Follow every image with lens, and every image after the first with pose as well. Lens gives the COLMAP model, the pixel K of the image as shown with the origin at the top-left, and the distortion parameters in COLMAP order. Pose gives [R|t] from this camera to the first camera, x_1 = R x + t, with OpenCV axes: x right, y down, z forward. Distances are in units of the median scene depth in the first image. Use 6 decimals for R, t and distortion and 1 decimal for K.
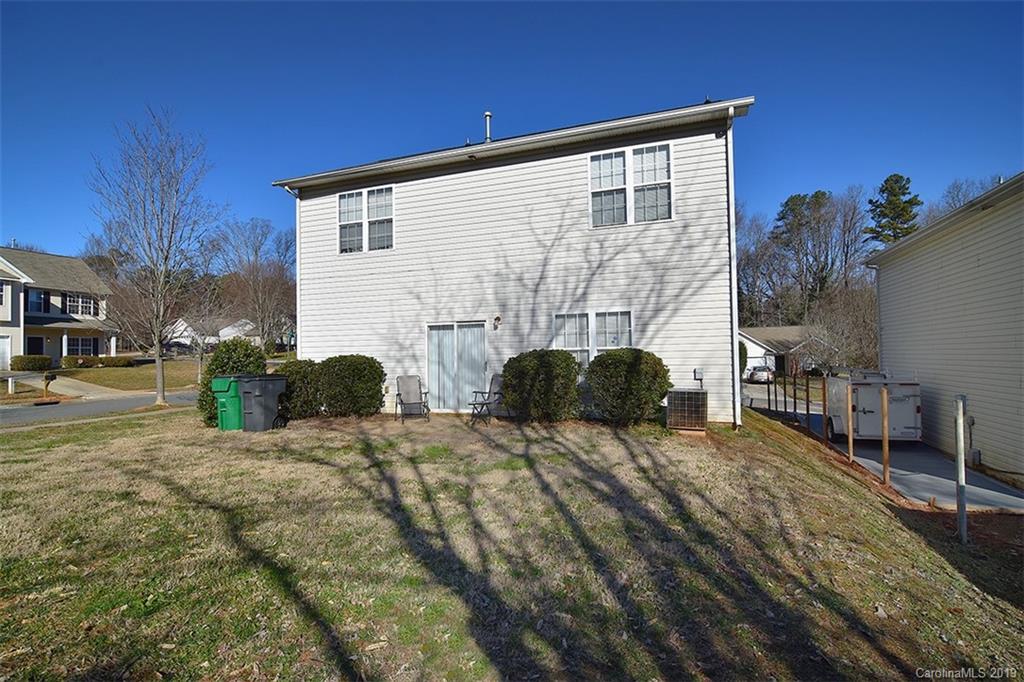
lens RADIAL K [[499.6, 0, 514.7], [0, 499.6, 343.1], [0, 0, 1]] dist [-0.006480, -0.008853]
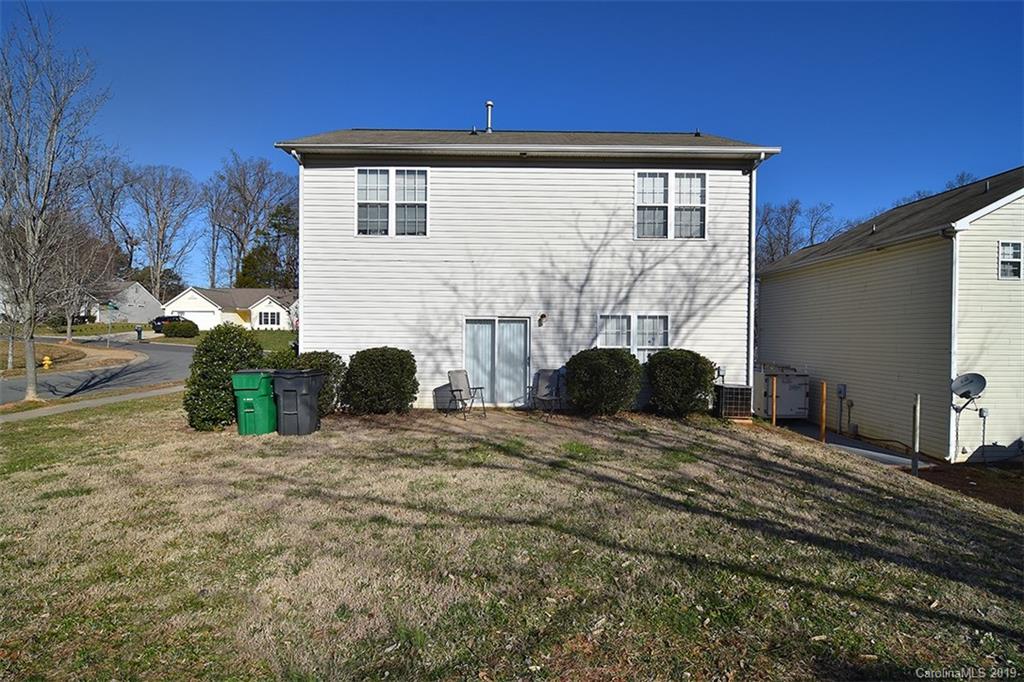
lens RADIAL K [[499.6, 0, 512.1], [0, 499.6, 344.6], [0, 0, 1]] dist [-0.006480, -0.008853]
pose [[0.935828, 0.018388, 0.351978, -0.476333], [-0.033708, 0.998730, 0.037447, -0.027007], [-0.350842, -0.046908, 0.935259, 0.049575]]
